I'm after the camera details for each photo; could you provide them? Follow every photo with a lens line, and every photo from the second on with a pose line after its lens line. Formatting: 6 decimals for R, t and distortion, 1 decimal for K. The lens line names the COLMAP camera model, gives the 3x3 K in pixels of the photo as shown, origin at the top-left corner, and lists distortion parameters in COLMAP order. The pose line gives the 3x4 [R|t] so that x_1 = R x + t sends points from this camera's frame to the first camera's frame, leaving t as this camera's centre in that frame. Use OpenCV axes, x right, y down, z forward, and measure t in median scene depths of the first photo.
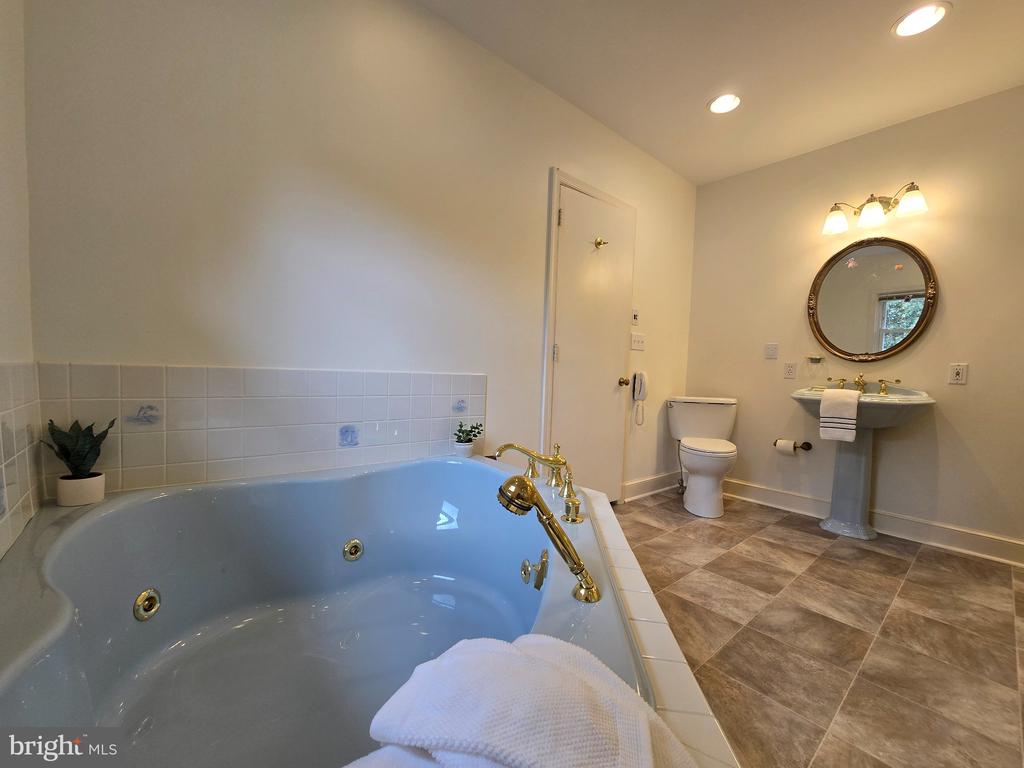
lens RADIAL K [[421.5, 0, 513.0], [0, 421.5, 387.8], [0, 0, 1]] dist [-0.005426, 0.001721]
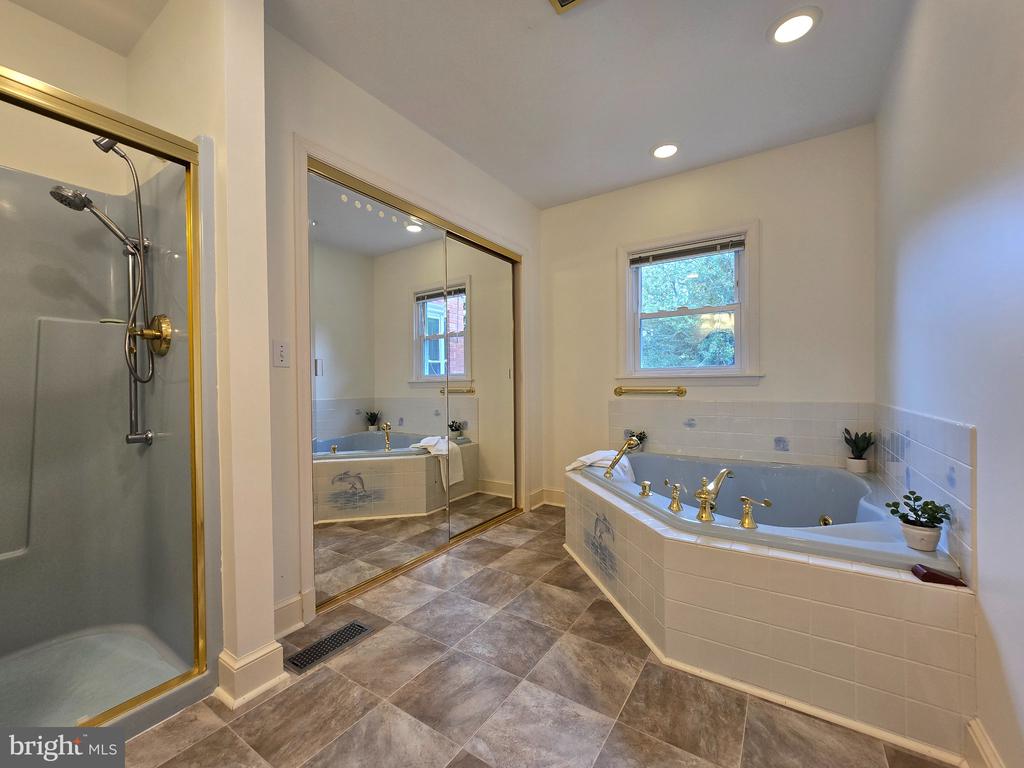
lens RADIAL K [[421.5, 0, 513.2], [0, 421.5, 387.4], [0, 0, 1]] dist [-0.005426, 0.001721]
pose [[-0.959866, -0.024734, -0.279366, 0.862481], [-0.034077, 0.999009, 0.028634, -0.104953], [0.278381, 0.037005, -0.959758, 1.890059]]
